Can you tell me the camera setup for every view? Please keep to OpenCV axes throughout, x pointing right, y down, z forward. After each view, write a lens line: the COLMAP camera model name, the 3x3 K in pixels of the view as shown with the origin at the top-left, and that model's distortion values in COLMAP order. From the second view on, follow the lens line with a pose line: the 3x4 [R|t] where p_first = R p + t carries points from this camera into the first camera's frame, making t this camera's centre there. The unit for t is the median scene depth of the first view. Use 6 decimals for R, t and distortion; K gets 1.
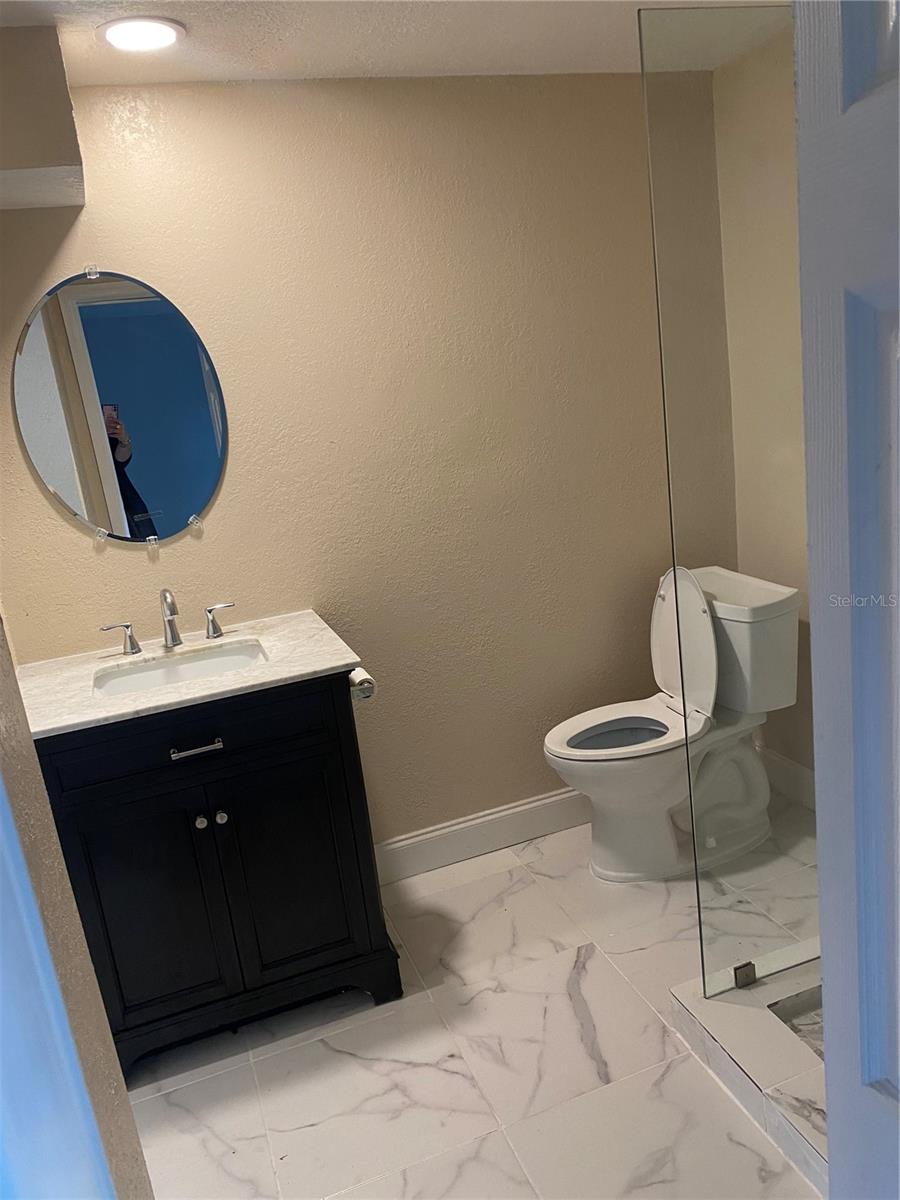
lens RADIAL K [[941.4, 0, 448.9], [0, 941.4, 592.9], [0, 0, 1]] dist [0.013401, -0.002541]
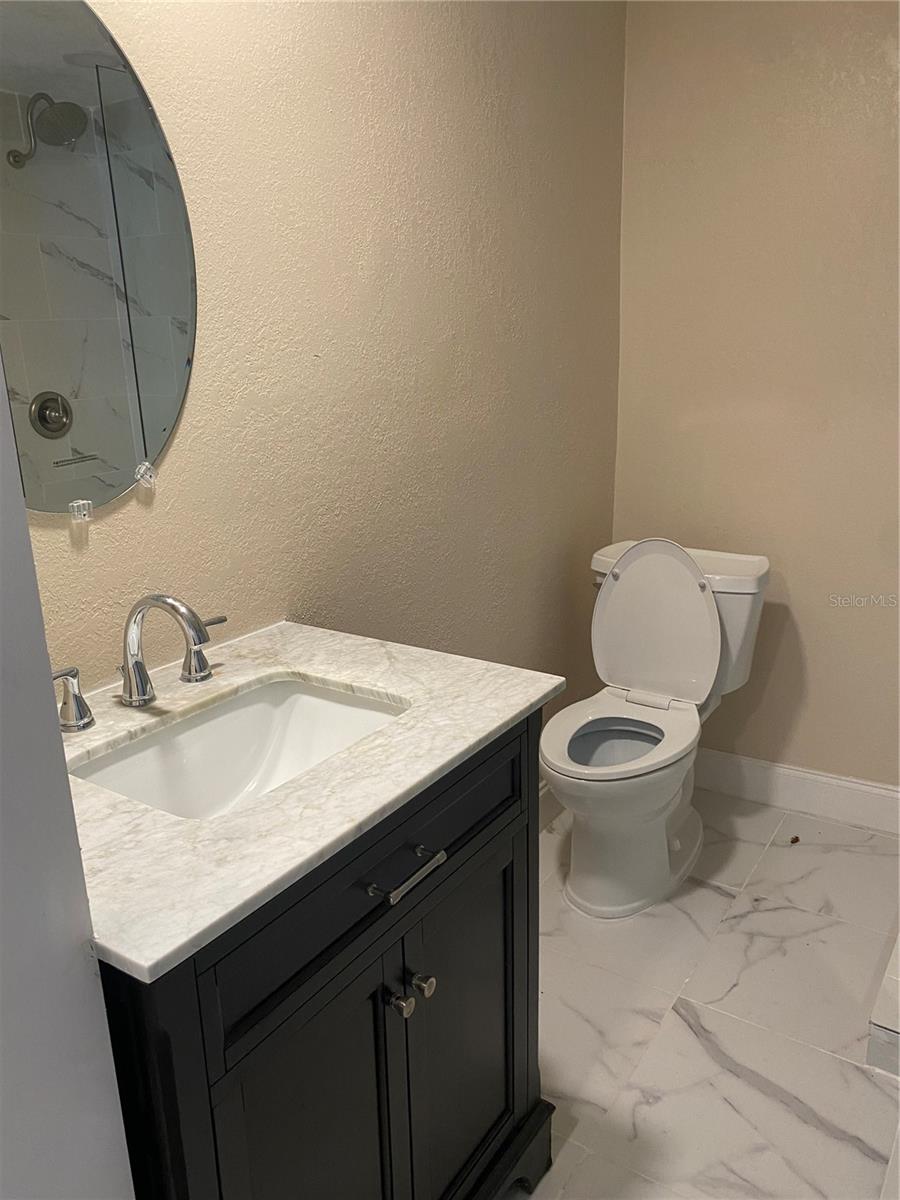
lens RADIAL K [[941.4, 0, 448.9], [0, 941.4, 592.9], [0, 0, 1]] dist [0.013401, -0.002541]
pose [[0.788188, -0.062089, 0.612294, -0.476124], [0.070327, 0.997468, 0.010617, 0.000160], [-0.611403, 0.034693, 0.790559, 0.459620]]
